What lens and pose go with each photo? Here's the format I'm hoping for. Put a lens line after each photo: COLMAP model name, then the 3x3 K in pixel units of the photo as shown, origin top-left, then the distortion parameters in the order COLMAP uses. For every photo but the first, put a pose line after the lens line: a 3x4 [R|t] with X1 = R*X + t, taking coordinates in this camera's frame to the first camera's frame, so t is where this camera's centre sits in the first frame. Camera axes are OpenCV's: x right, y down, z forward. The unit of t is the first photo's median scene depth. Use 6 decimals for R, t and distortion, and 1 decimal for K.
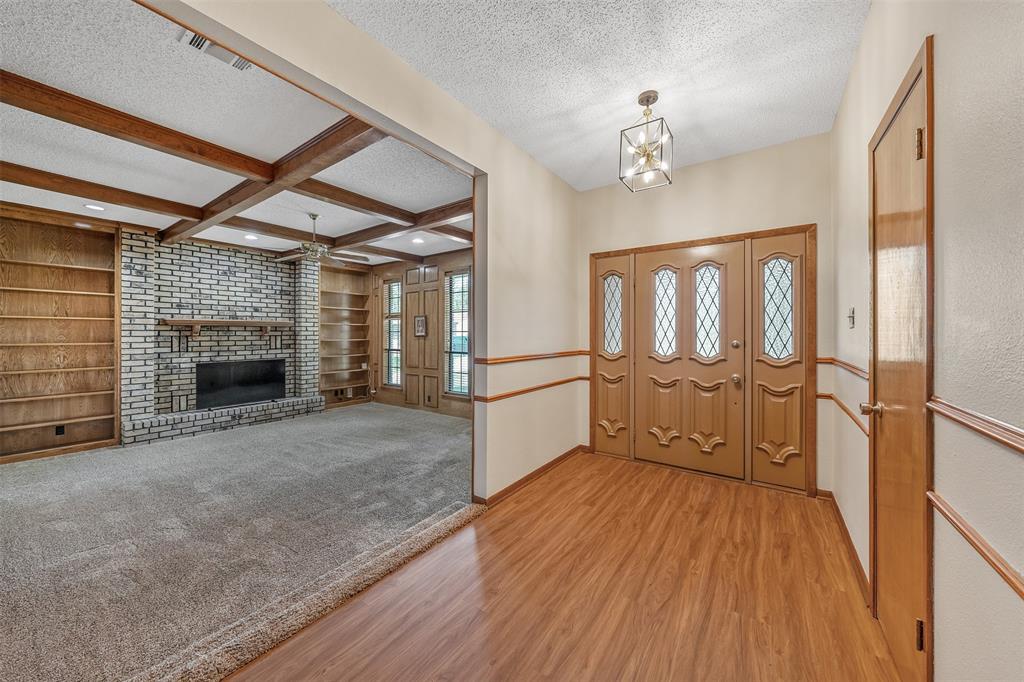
lens RADIAL K [[365.1, 0, 513.9], [0, 365.1, 334.0], [0, 0, 1]] dist [-0.005881, 0.001101]
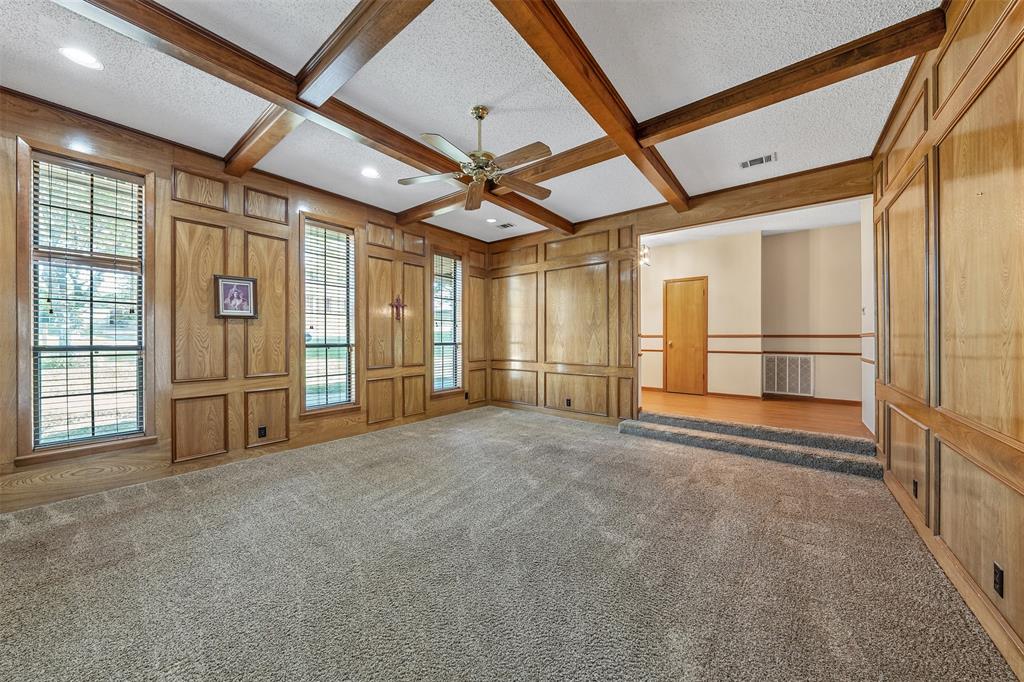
lens RADIAL K [[348.7, 0, 516.3], [0, 348.7, 336.9], [0, 0, 1]] dist [-0.003472, -0.000435]
pose [[0.046045, 0.006713, 0.998917, -0.857860], [-0.001568, 0.999977, -0.006647, 0.042715], [-0.998938, -0.001261, 0.046054, 0.688966]]
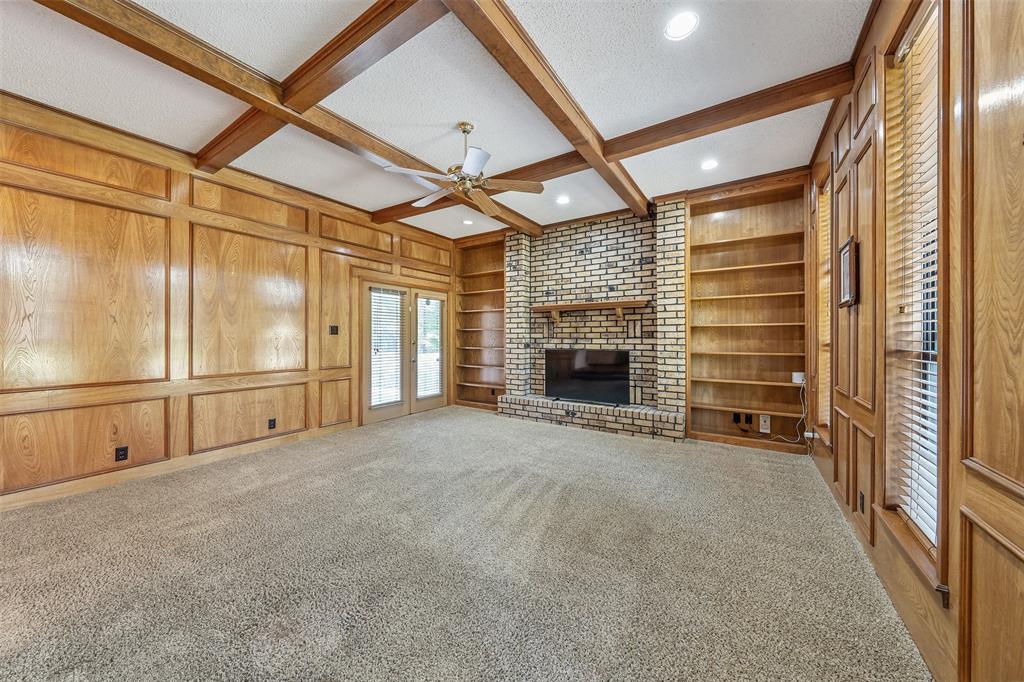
lens RADIAL K [[348.7, 0, 512.9], [0, 348.7, 336.3], [0, 0, 1]] dist [-0.003472, -0.000435]
pose [[0.028560, 0.002938, -0.999588, 0.064717], [0.003581, 0.999989, 0.003041, 0.038227], [0.999586, -0.003666, 0.028549, 0.804707]]
